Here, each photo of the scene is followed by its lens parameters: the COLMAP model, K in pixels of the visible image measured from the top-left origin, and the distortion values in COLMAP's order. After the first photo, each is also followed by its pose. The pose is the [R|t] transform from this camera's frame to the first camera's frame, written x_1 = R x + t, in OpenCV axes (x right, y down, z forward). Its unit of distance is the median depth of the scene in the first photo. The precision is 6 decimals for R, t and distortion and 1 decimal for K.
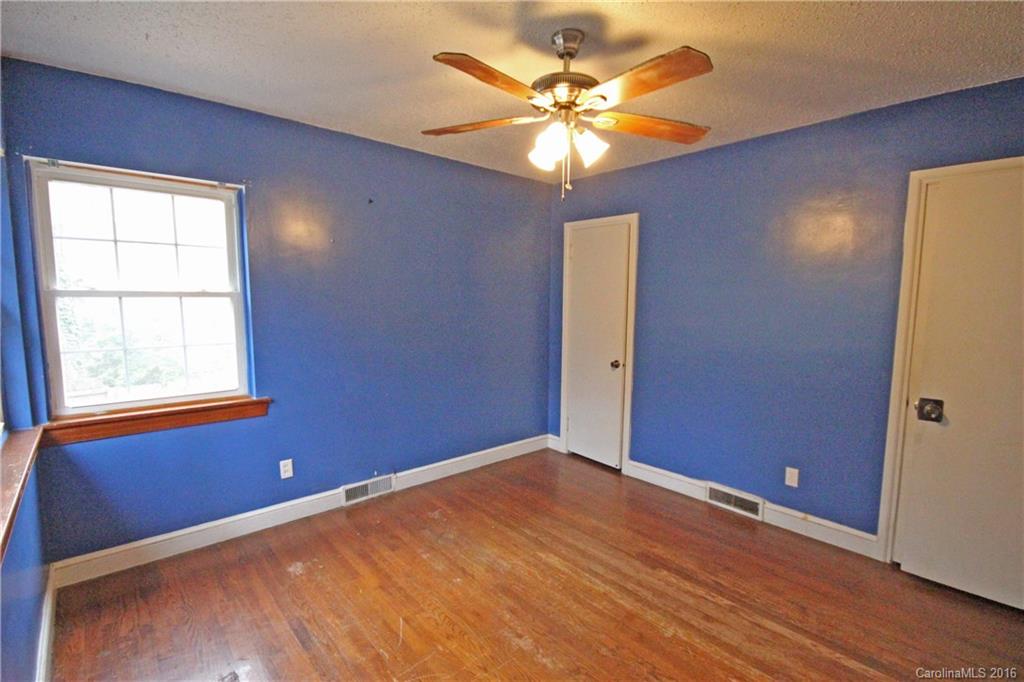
lens RADIAL K [[468.3, 0, 511.5], [0, 468.3, 346.6], [0, 0, 1]] dist [0.005198, -0.007953]
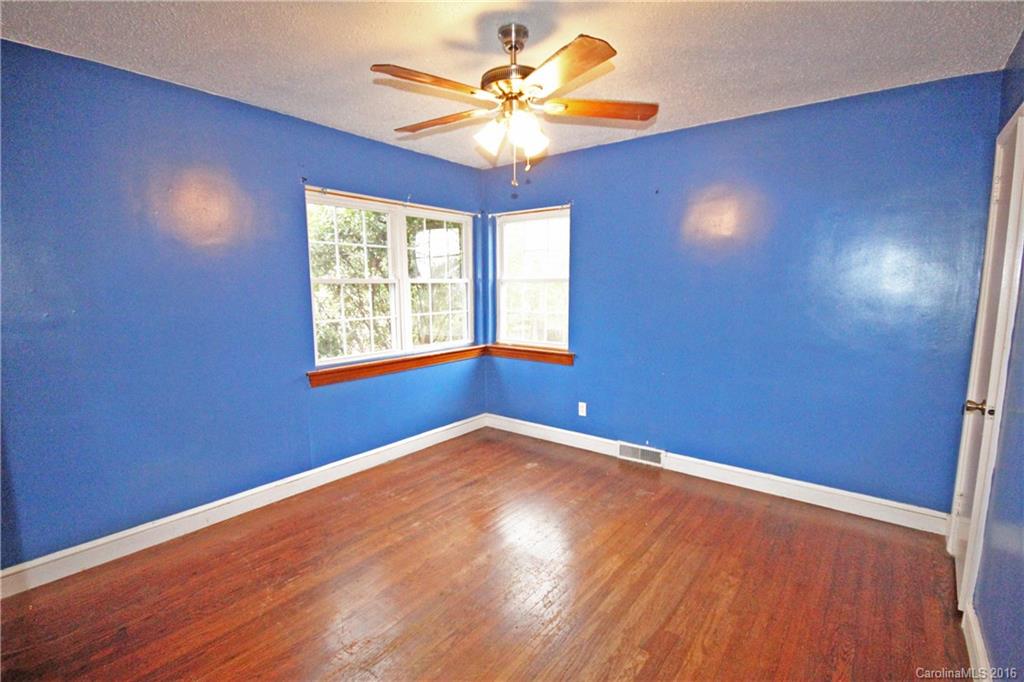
lens RADIAL K [[468.3, 0, 511.9], [0, 468.3, 341.2], [0, 0, 1]] dist [0.005198, -0.007953]
pose [[0.186372, 0.109340, -0.976376, 0.801625], [-0.097854, 0.990912, 0.092290, -0.037890], [0.977594, 0.078342, 0.195378, 0.539049]]
